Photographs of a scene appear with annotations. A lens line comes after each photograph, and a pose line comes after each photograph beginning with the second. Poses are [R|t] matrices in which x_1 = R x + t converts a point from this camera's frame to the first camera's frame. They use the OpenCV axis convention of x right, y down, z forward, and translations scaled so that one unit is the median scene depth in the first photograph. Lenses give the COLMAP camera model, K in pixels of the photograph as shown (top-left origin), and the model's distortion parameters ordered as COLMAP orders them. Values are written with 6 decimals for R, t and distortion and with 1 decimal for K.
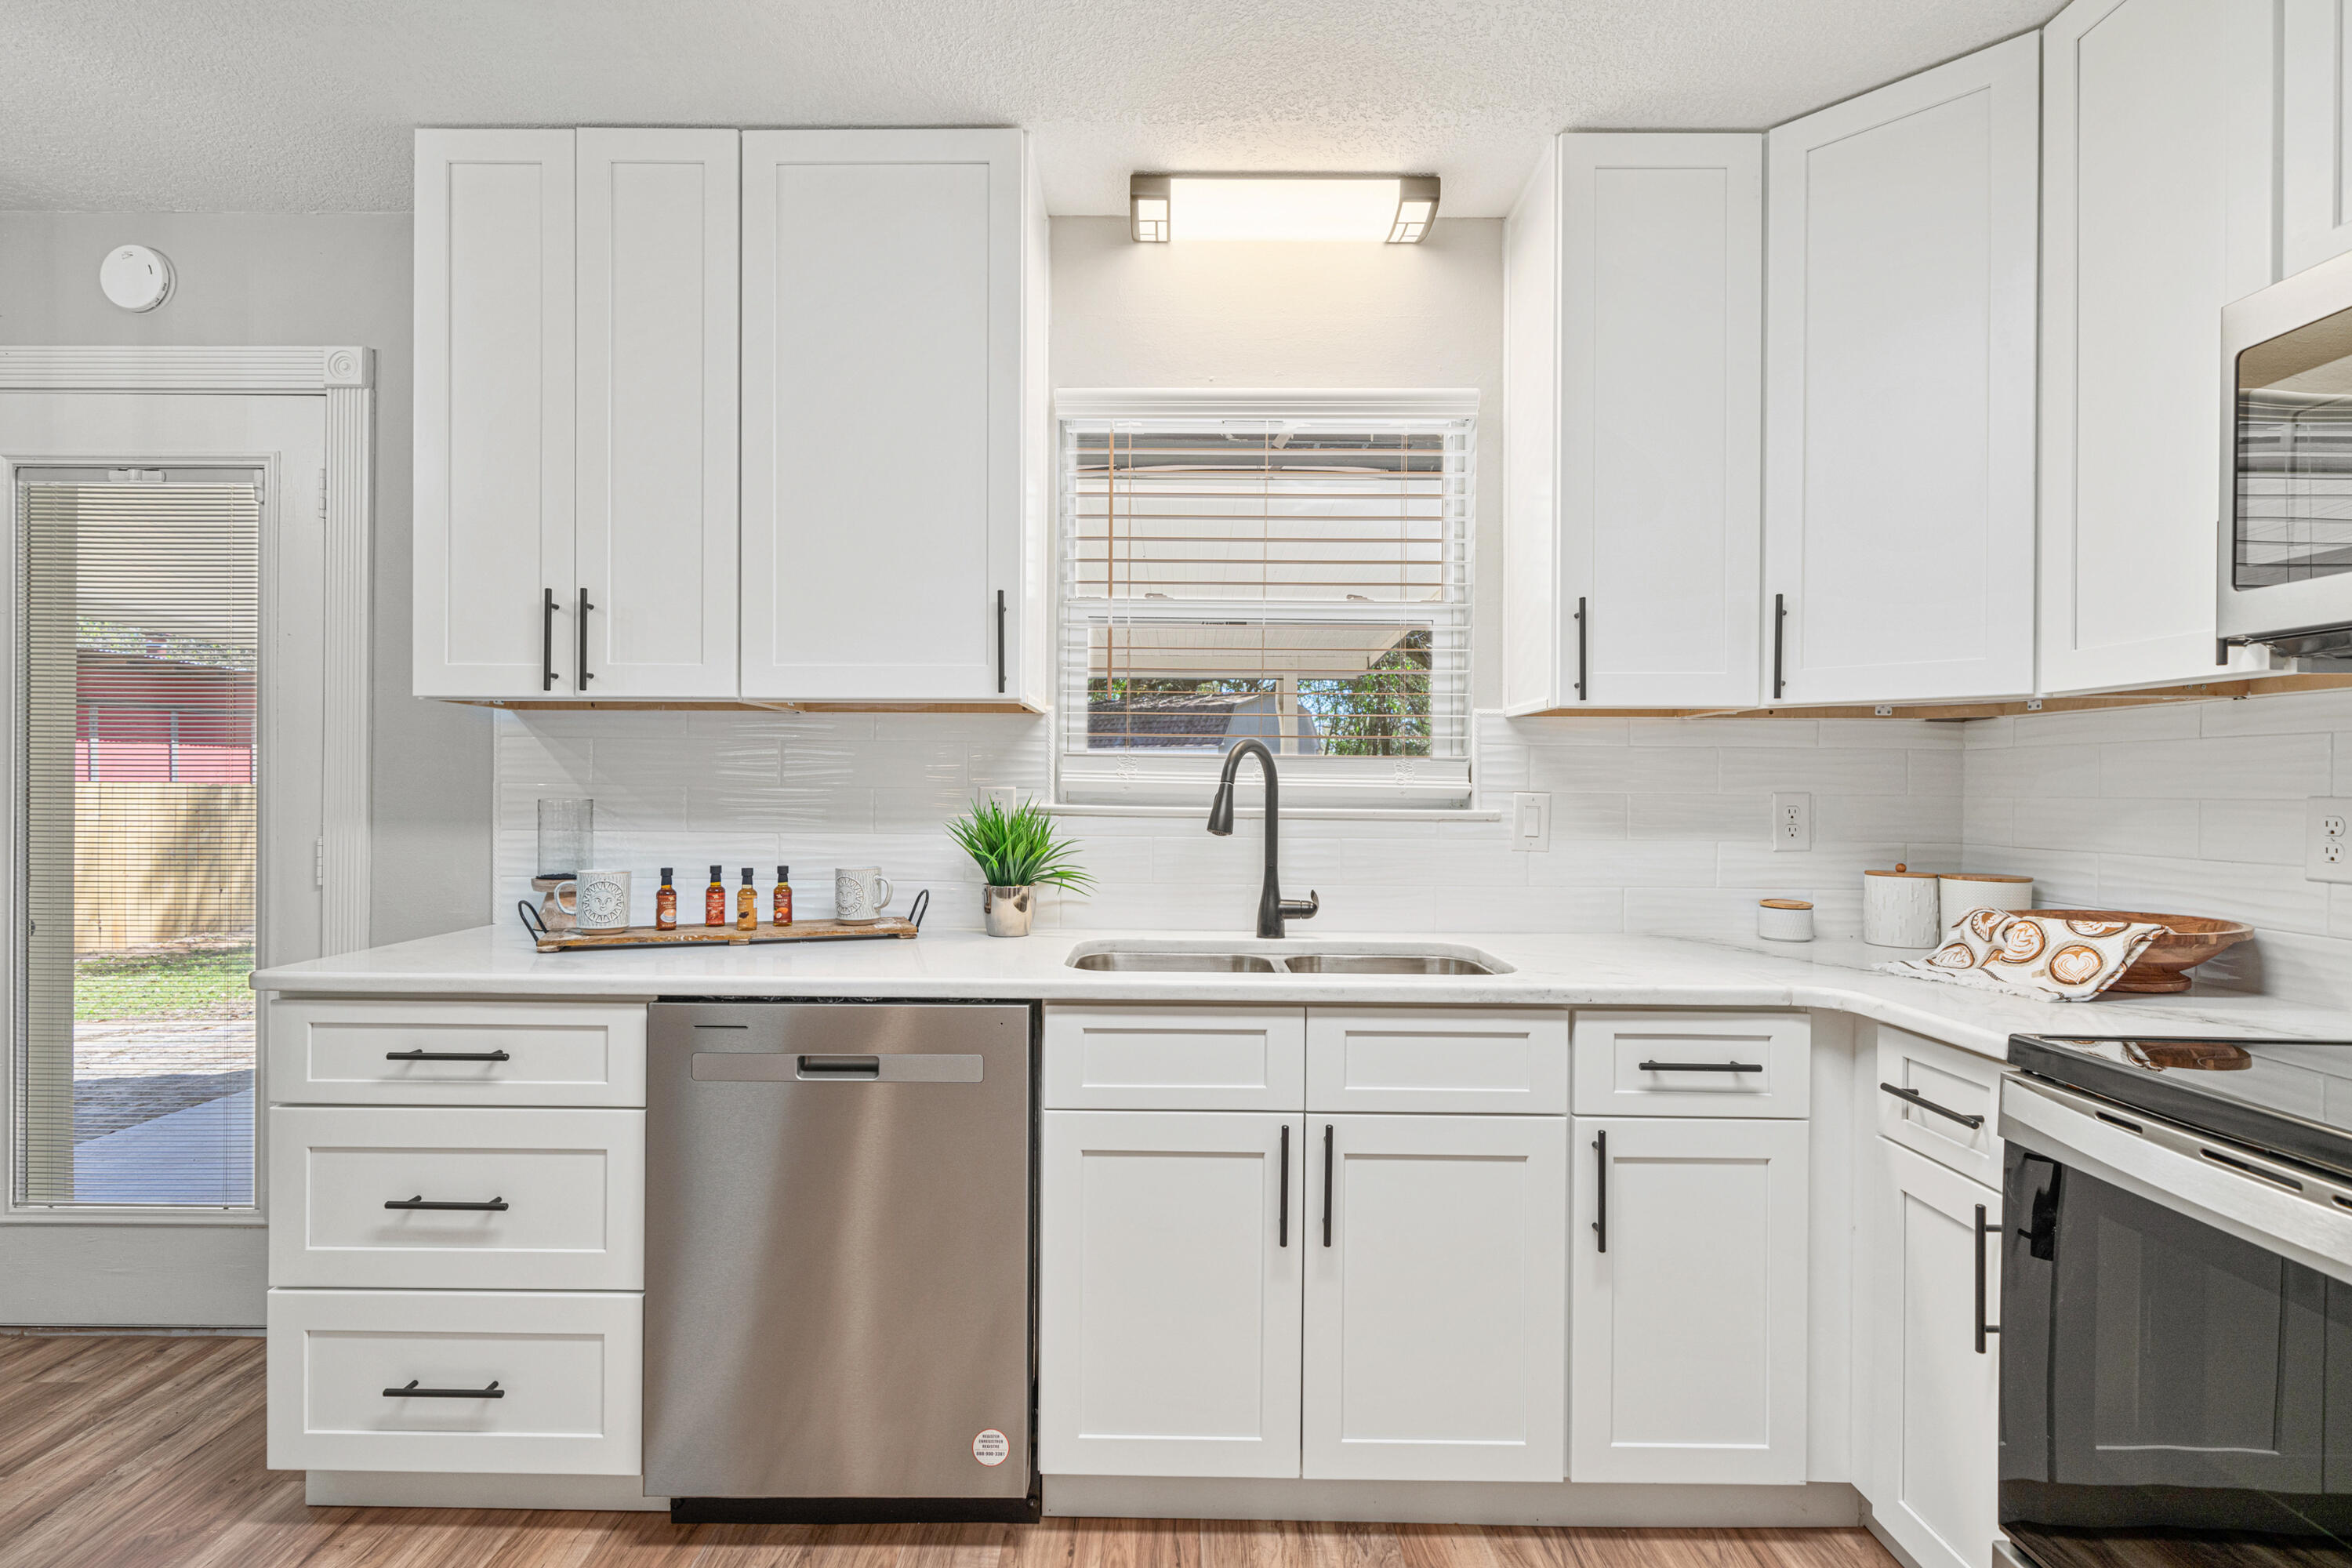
lens RADIAL K [[1108.7, 0, 1173.4], [0, 1108.7, 795.6], [0, 0, 1]] dist [0.001171, 0.001144]
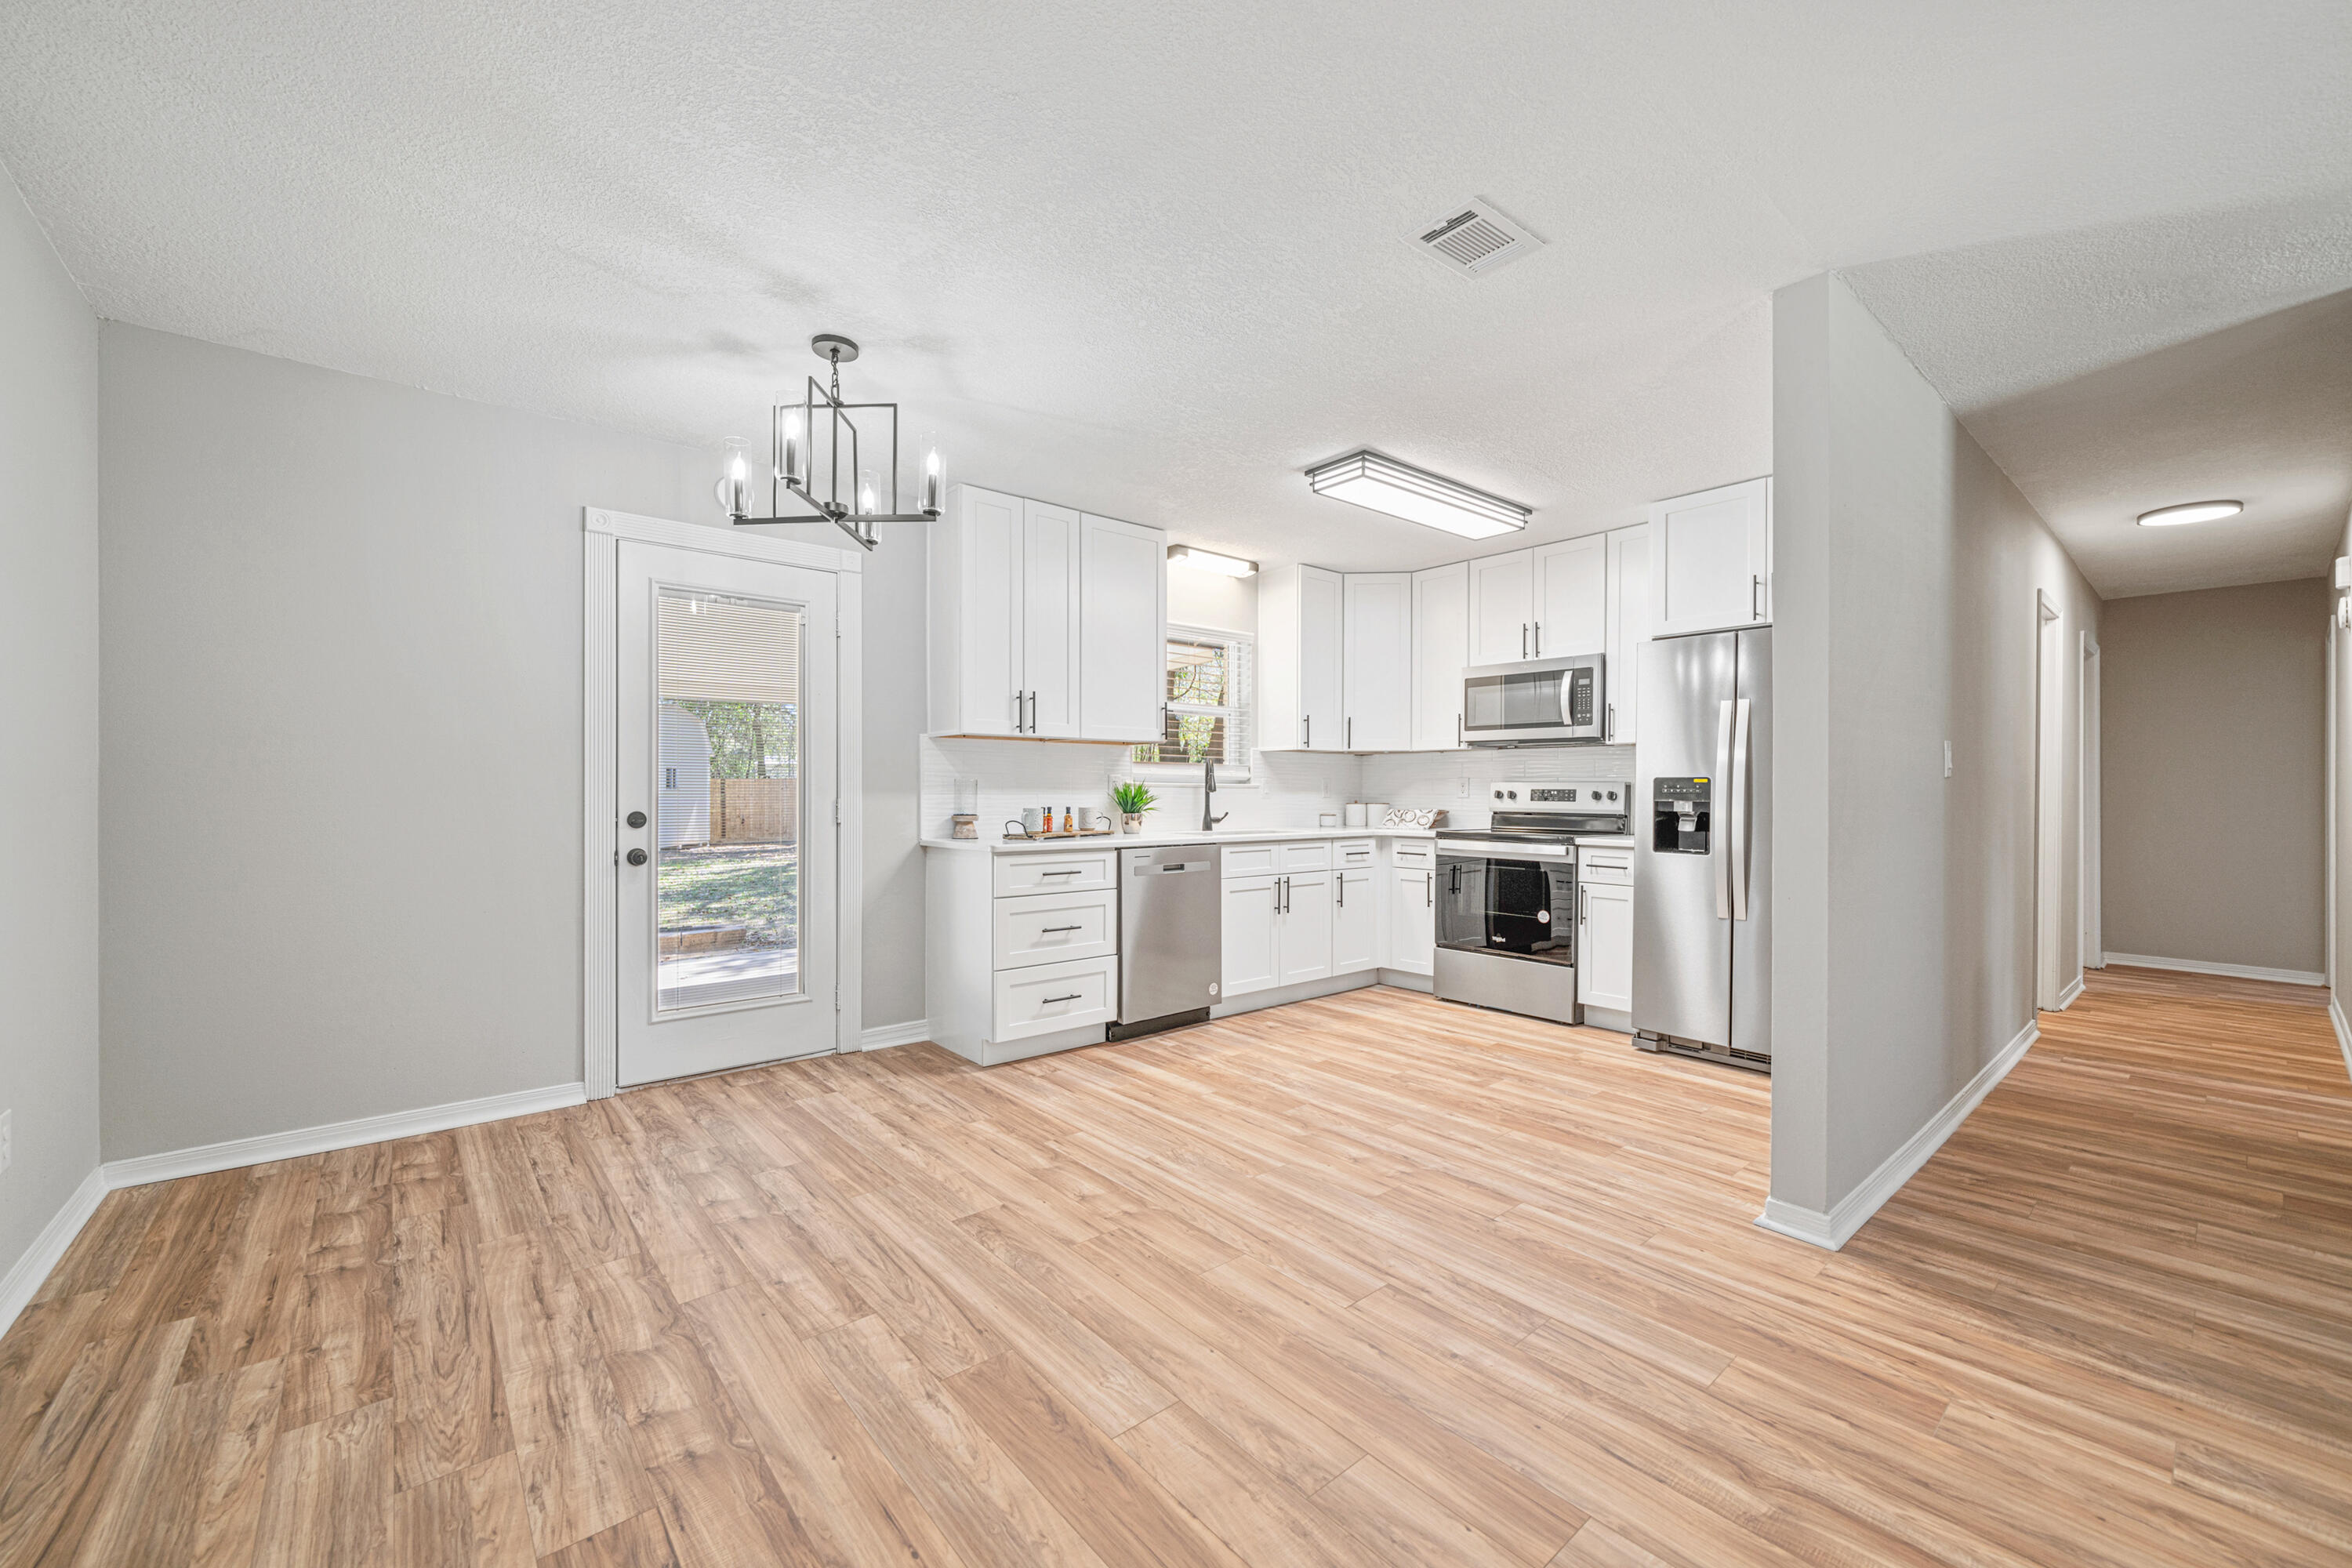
lens RADIAL K [[909.0, 0, 1153.8], [0, 909.0, 807.7], [0, 0, 1]] dist [-0.004870, 0.000350]
pose [[0.769333, -0.017179, 0.638617, -1.599847], [0.006695, 0.999800, 0.018829, 0.032152], [-0.638813, -0.010210, 0.769294, -0.698728]]
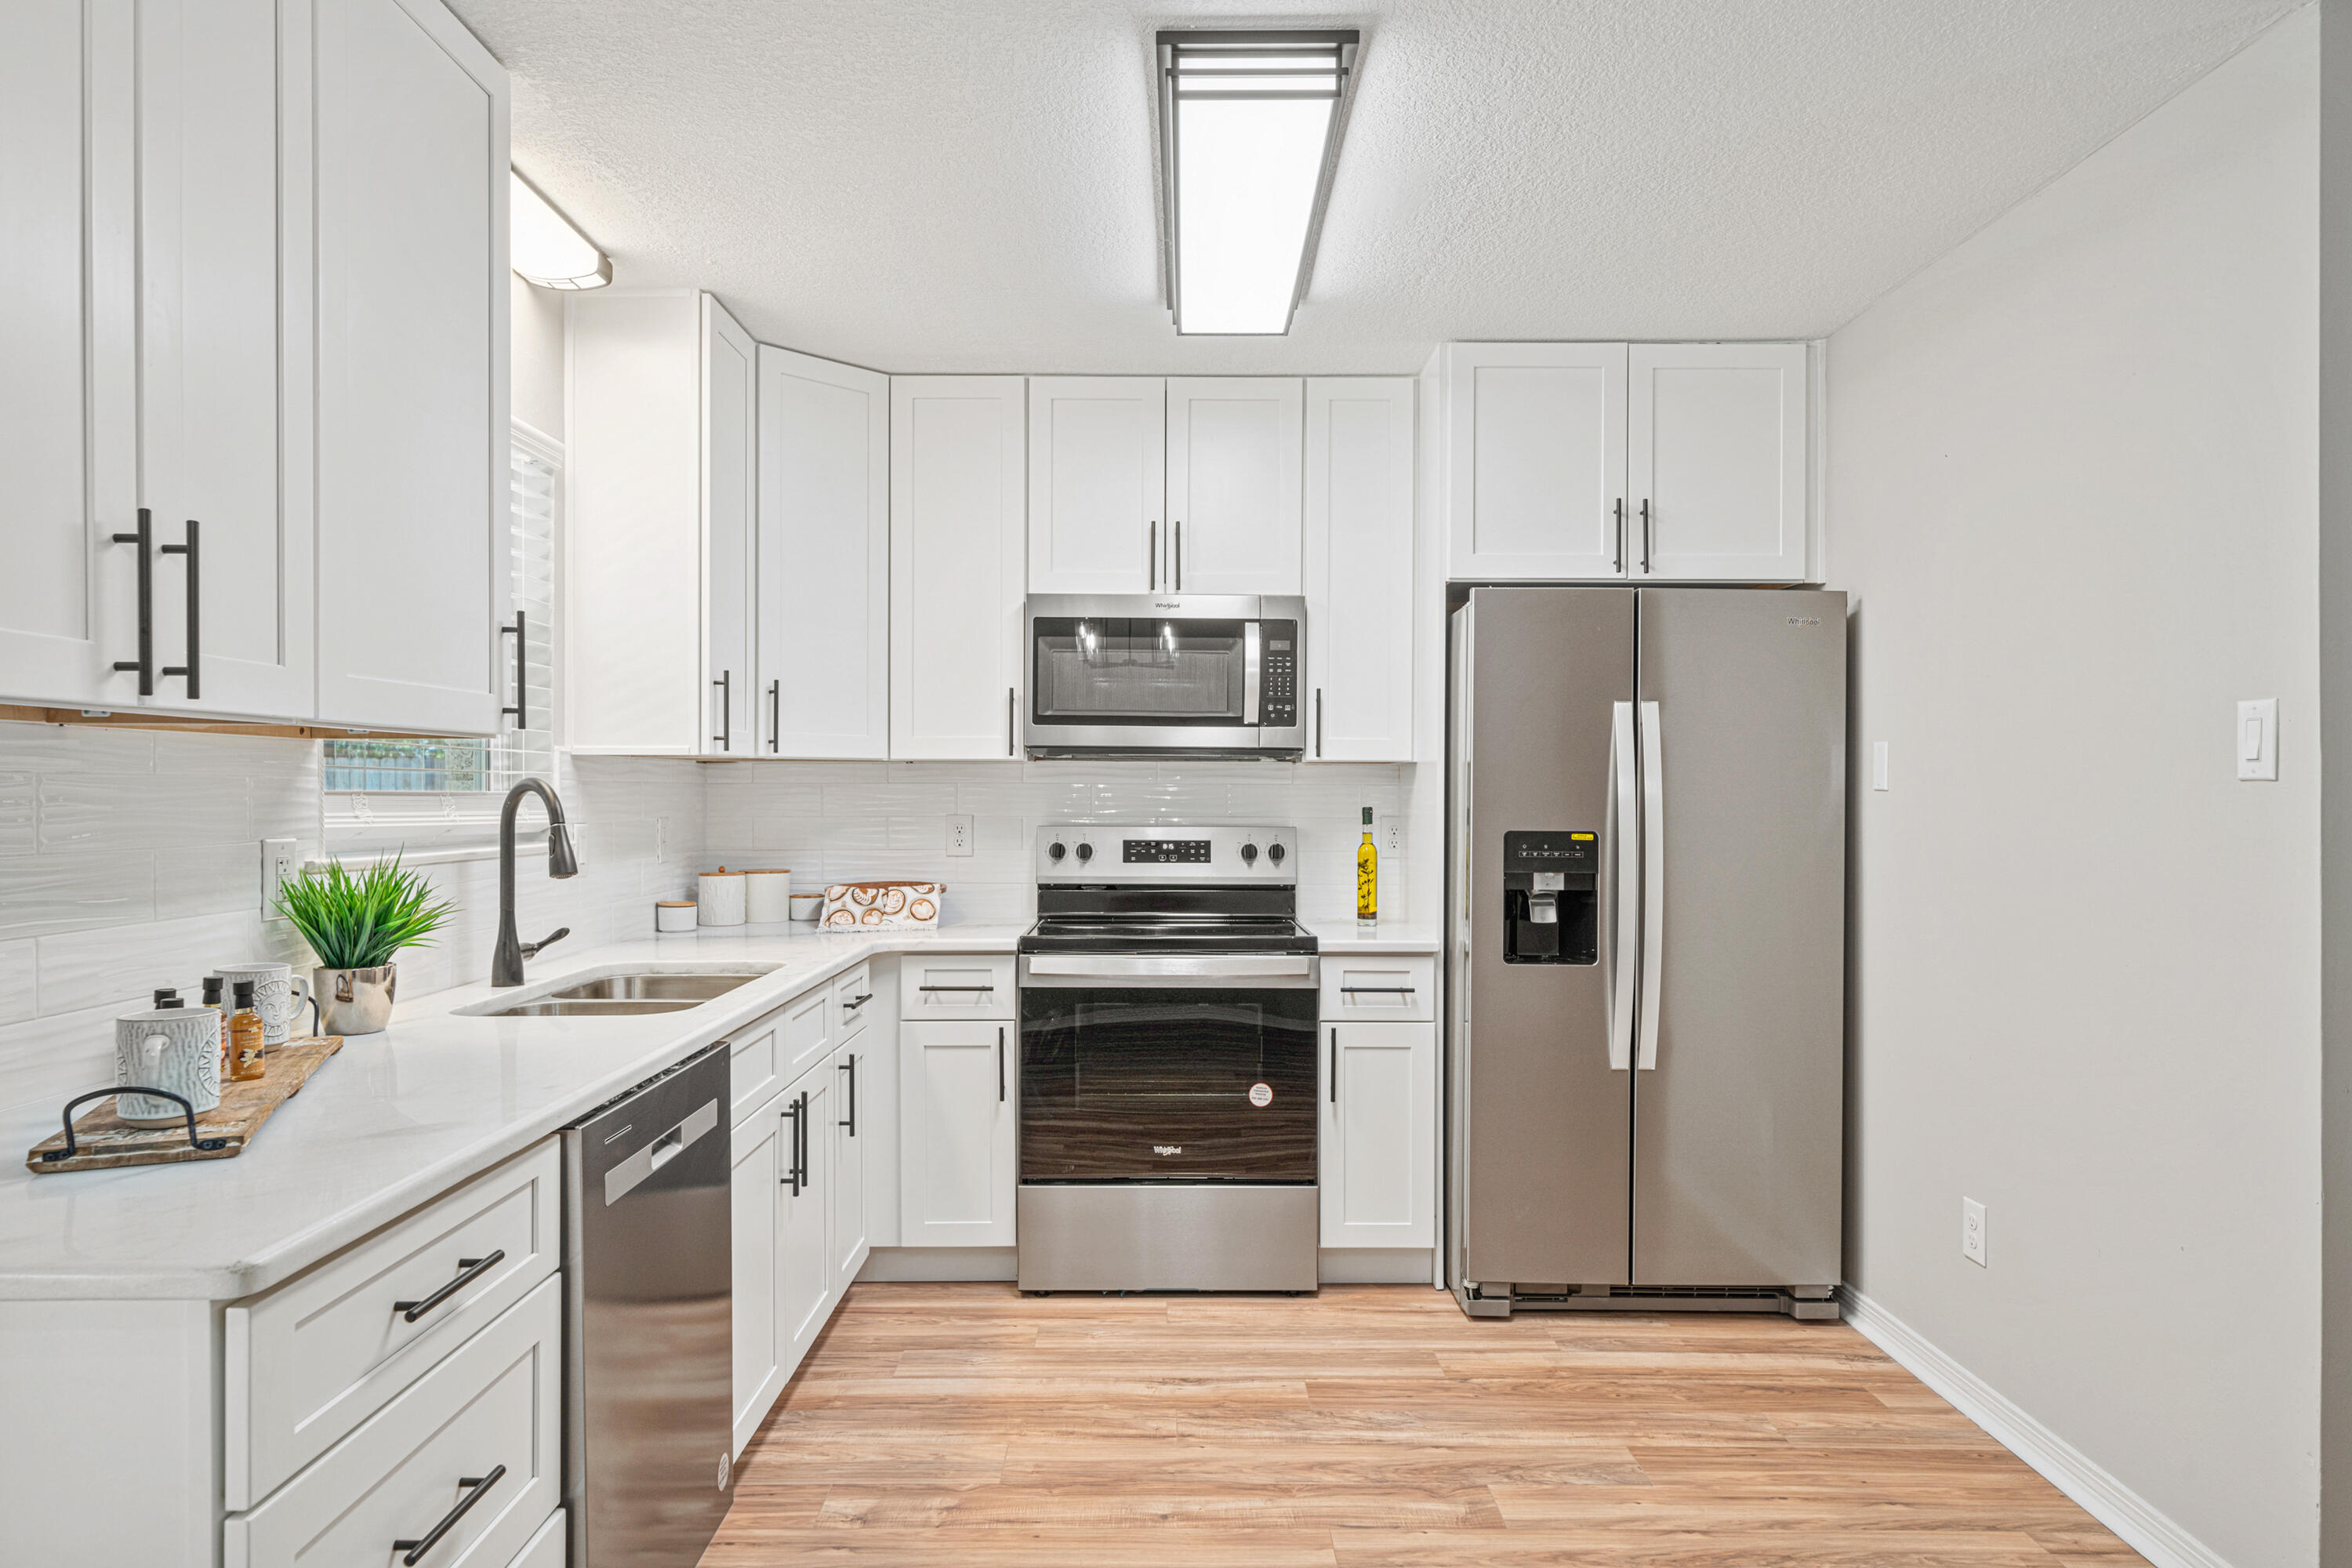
lens RADIAL K [[1436.0, 0, 1150.7], [0, 1436.0, 794.7], [0, 0, 1]] dist [0.001821, -0.001273]
pose [[-0.003830, -0.010997, 0.999932, -1.269773], [0.006179, 0.999920, 0.011020, -0.050046], [-0.999974, 0.006221, -0.003762, 0.509028]]
